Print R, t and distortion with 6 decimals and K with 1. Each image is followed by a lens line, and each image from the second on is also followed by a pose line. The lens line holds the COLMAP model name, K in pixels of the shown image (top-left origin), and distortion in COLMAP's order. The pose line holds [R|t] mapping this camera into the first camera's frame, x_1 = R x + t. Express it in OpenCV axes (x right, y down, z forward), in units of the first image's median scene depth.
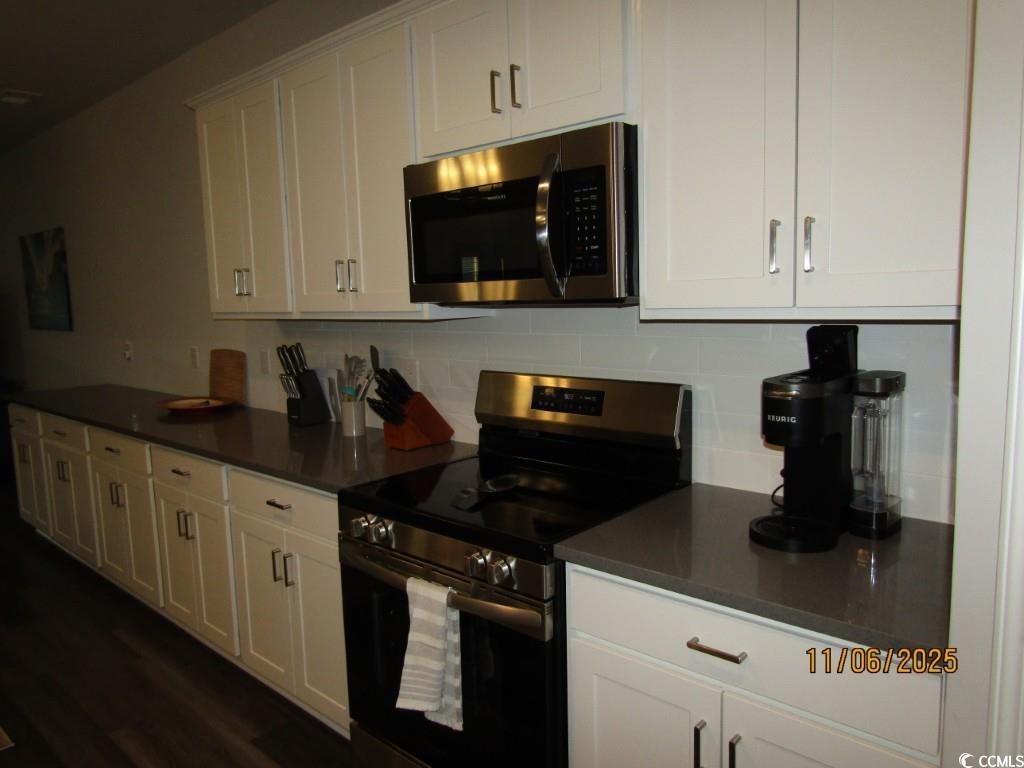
lens RADIAL K [[720.8, 0, 512.0], [0, 720.8, 384.0], [0, 0, 1]] dist [-0.044627, 0.035378]
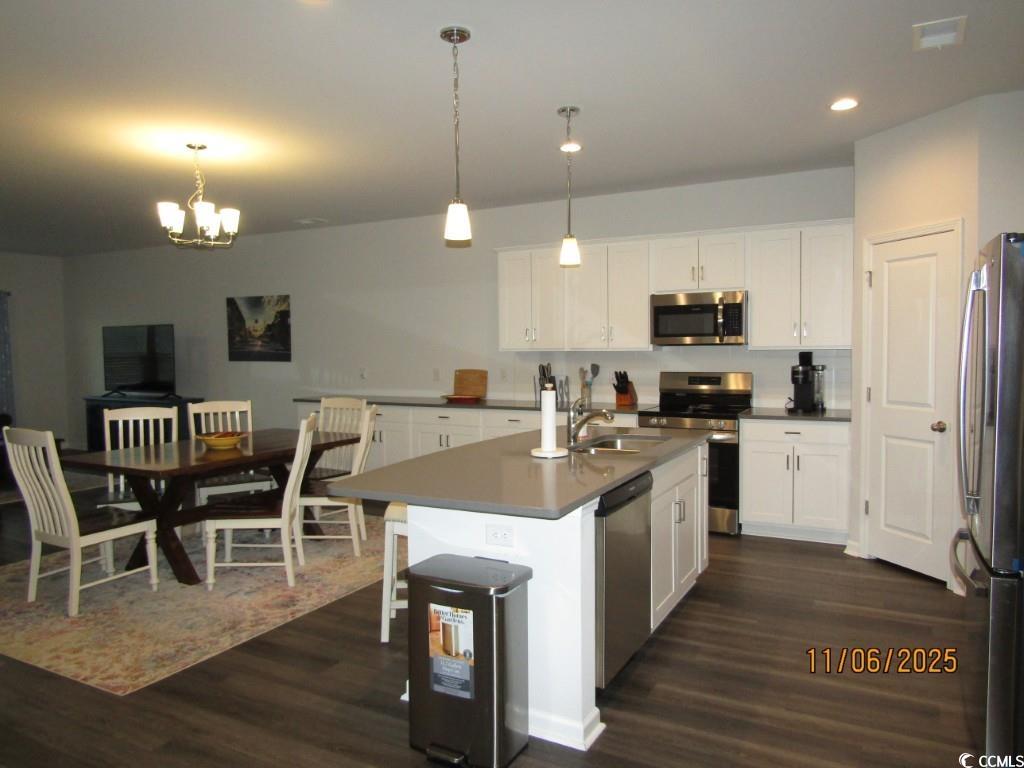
lens RADIAL K [[720.8, 0, 512.0], [0, 720.8, 384.0], [0, 0, 1]] dist [-0.044627, 0.035378]
pose [[0.973772, 0.007551, 0.227401, -1.602058], [0.009915, 0.997092, -0.075566, 0.296910], [-0.227310, 0.075839, 0.970865, -1.905035]]
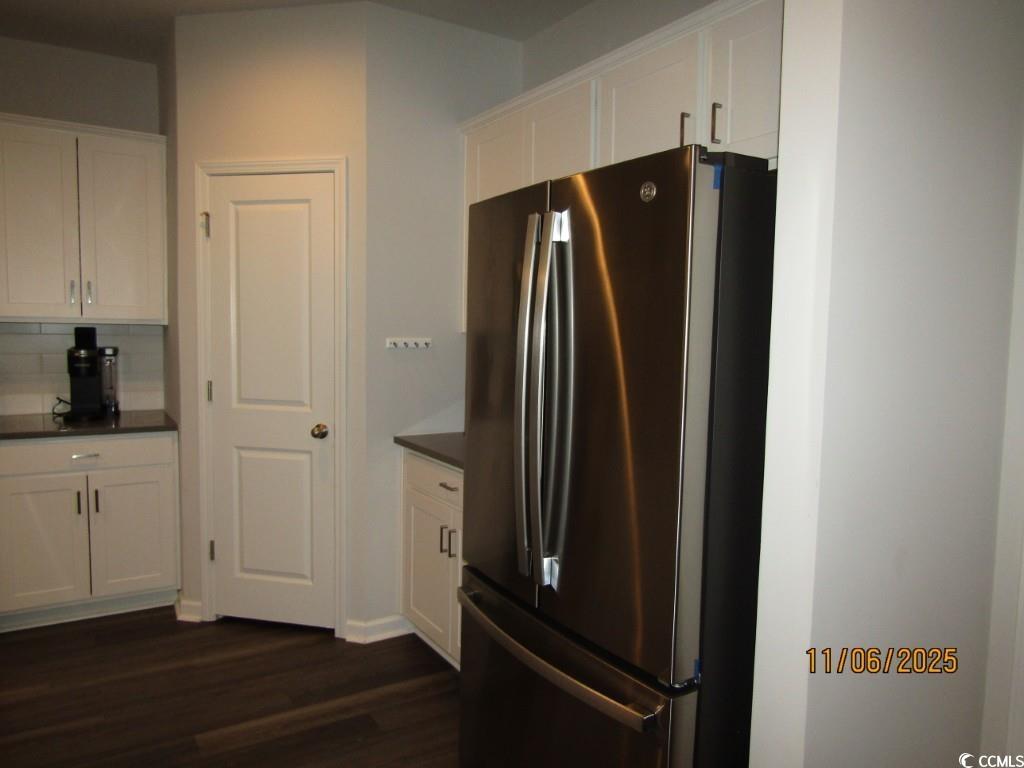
lens RADIAL K [[720.8, 0, 512.0], [0, 720.8, 384.0], [0, 0, 1]] dist [-0.044627, 0.035378]
pose [[0.272838, -0.041562, 0.961162, -1.274125], [0.086802, 0.996055, 0.018431, 0.161564], [-0.958136, 0.078402, 0.275369, -0.871289]]
